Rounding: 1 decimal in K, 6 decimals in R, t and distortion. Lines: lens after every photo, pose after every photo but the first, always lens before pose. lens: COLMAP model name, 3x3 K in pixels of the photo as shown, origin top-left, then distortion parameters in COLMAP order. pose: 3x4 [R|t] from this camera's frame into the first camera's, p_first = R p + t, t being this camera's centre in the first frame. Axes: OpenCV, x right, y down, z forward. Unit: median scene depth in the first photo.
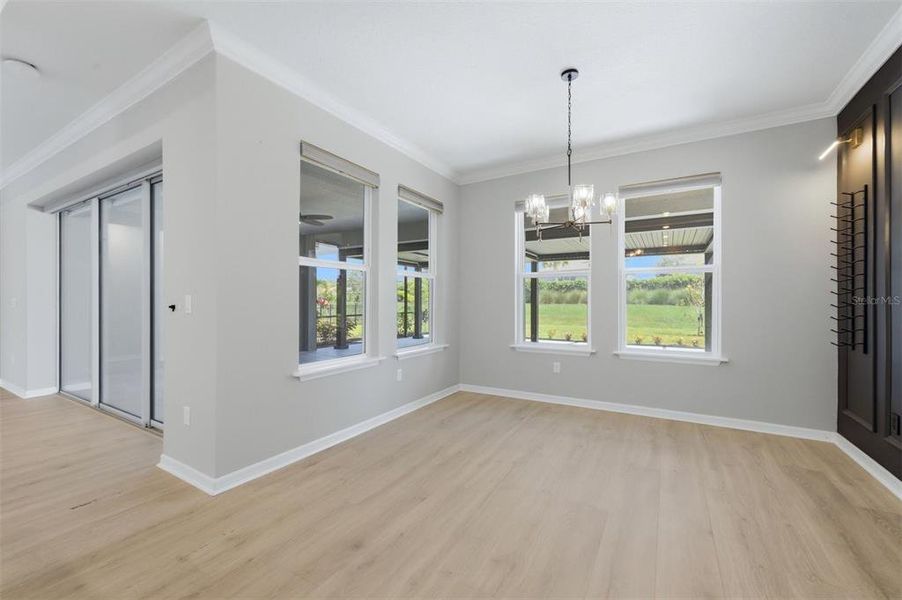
lens RADIAL K [[365.1, 0, 451.0], [0, 365.1, 300.0], [0, 0, 1]] dist [0.001601, 0.000098]
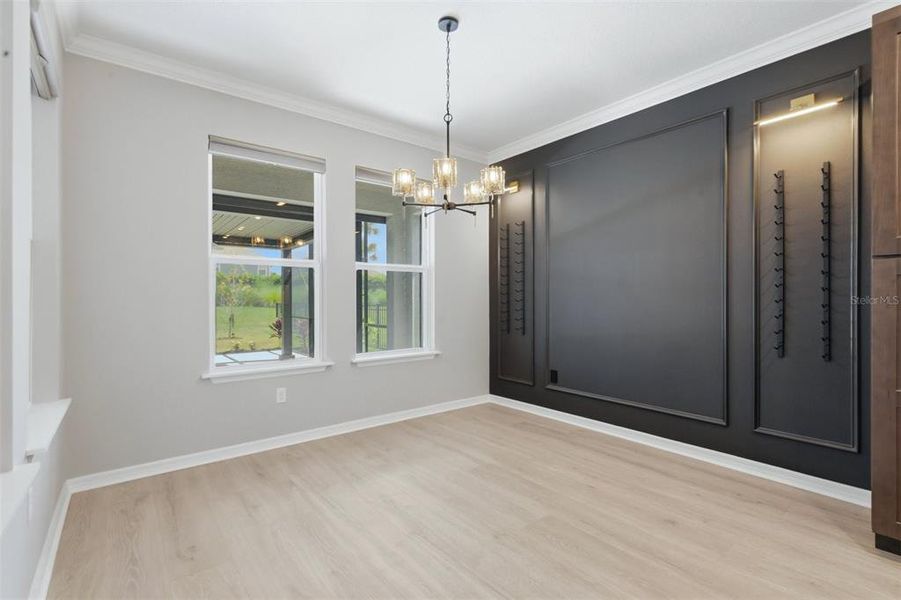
lens RADIAL K [[431.4, 0, 450.5], [0, 431.4, 300.0], [0, 0, 1]] dist [0.001430, -0.000030]
pose [[0.335958, -0.000903, 0.941876, -0.427054], [-0.004230, 0.999988, 0.002468, 0.000949], [-0.941867, -0.004813, 0.335951, 0.484504]]
